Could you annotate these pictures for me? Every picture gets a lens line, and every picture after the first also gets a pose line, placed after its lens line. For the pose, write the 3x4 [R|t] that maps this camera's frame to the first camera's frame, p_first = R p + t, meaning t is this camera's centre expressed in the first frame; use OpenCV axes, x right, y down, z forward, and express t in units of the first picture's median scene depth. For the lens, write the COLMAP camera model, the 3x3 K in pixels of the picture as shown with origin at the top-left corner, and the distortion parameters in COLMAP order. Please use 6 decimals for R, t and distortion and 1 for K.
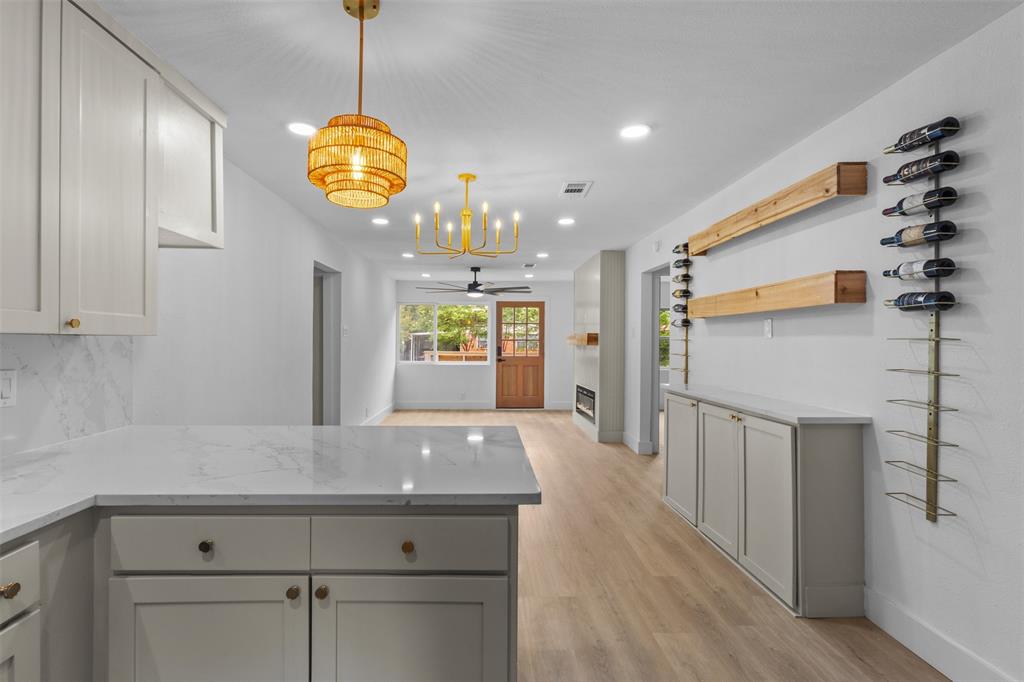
lens RADIAL K [[494.2, 0, 497.3], [0, 494.2, 346.3], [0, 0, 1]] dist [0.000608, 0.001043]
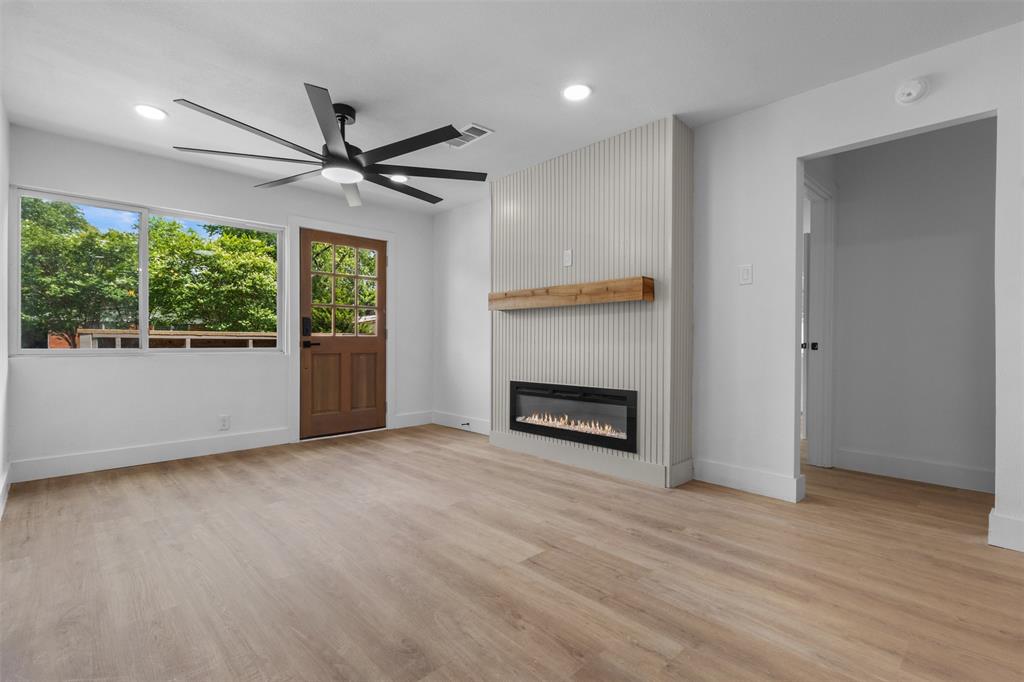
lens RADIAL K [[476.5, 0, 511.2], [0, 476.5, 340.5], [0, 0, 1]] dist [0.000071, 0.000755]
pose [[0.748431, -0.006437, 0.663181, -0.499163], [0.008648, 0.999963, -0.000054, 0.080451], [-0.663156, 0.005776, 0.748459, 1.515688]]
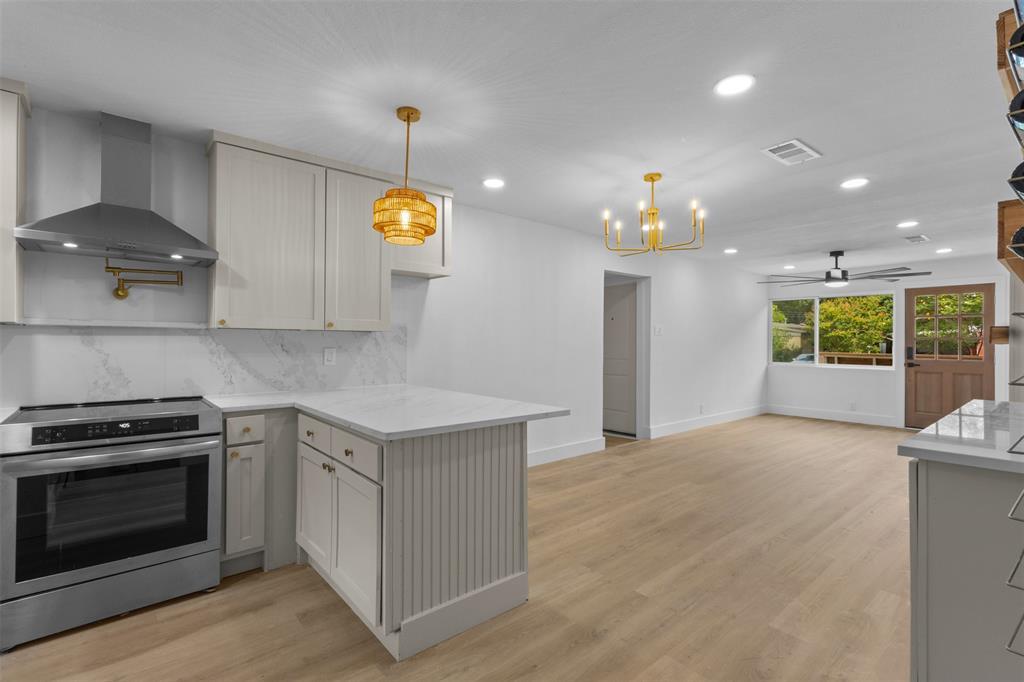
lens RADIAL K [[476.5, 0, 515.6], [0, 476.5, 339.7], [0, 0, 1]] dist [0.000071, 0.000755]
pose [[0.632809, -0.004878, -0.774293, 0.582186], [-0.010010, 0.999845, -0.014480, 0.018209], [0.774244, 0.016914, 0.632662, 0.168944]]
